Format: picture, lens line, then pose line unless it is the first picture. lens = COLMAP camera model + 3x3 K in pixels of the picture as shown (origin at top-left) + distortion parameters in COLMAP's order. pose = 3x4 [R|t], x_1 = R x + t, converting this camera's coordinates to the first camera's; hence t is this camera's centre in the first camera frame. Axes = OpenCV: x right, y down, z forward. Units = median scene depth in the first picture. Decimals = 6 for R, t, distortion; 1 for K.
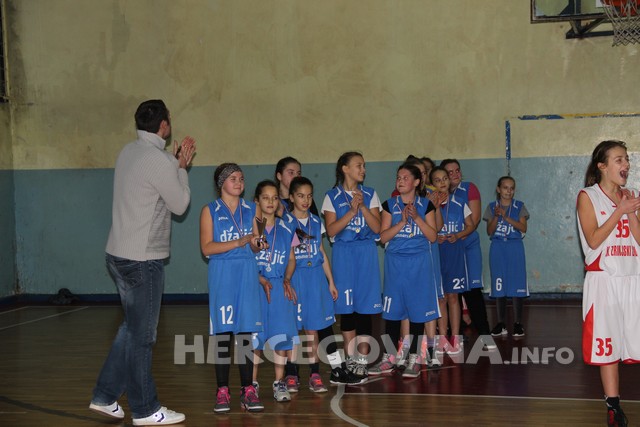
lens RADIAL K [[1499.4, 0, 315.3], [0, 1499.4, 208.4], [0, 0, 1]] dist [0.610760, 0.000000]
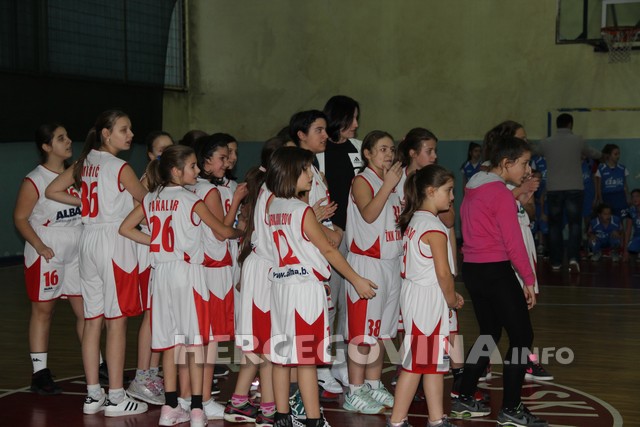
lens RADIAL K [[2092.2, 0, 316.0], [0, 2092.2, 194.0], [0, 0, 1]] dist [1.452878, 0.000000]
pose [[0.993398, 0.024622, -0.112042, 0.131734], [-0.024819, 0.999692, -0.000364, 0.020509], [0.111999, 0.003142, 0.993703, -0.884881]]
